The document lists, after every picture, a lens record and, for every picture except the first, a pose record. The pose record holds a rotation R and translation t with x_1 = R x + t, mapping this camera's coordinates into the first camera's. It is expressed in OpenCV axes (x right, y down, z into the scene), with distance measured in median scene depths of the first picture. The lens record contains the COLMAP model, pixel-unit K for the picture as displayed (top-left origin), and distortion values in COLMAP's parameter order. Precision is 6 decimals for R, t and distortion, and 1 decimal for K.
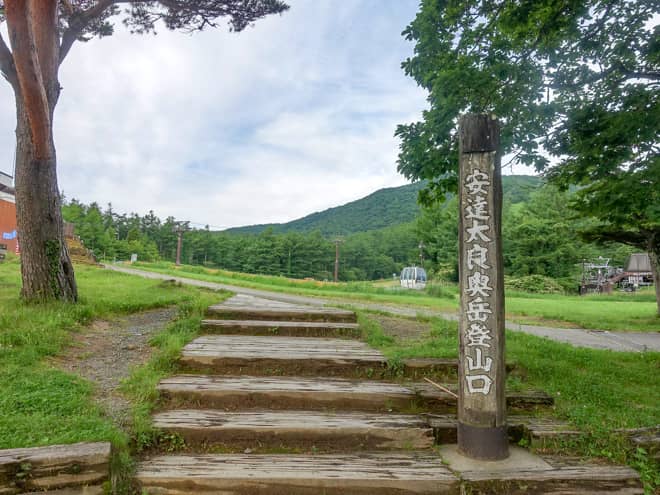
lens RADIAL K [[556.6, 0, 330.0], [0, 556.6, 247.5], [0, 0, 1]] dist [0.016757, 0.006106]
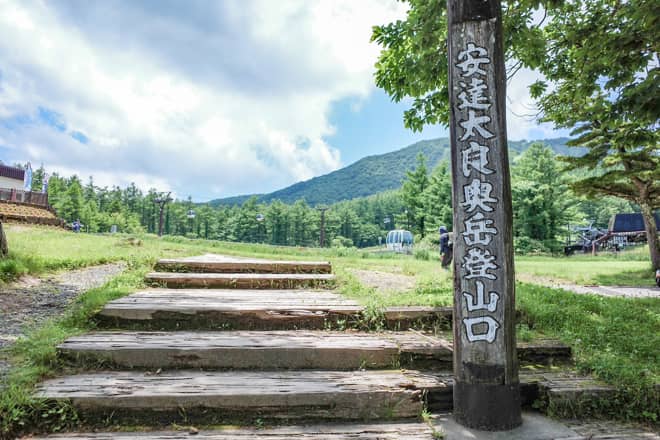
lens RADIAL K [[555.5, 0, 330.0], [0, 555.5, 220.0], [0, 0, 1]] dist [-0.059386, 0.085955]
pose [[0.999508, -0.021714, 0.022614, 0.050997], [0.021707, 0.999764, 0.000545, 0.092921], [-0.022620, -0.000053, 0.999744, 0.262966]]
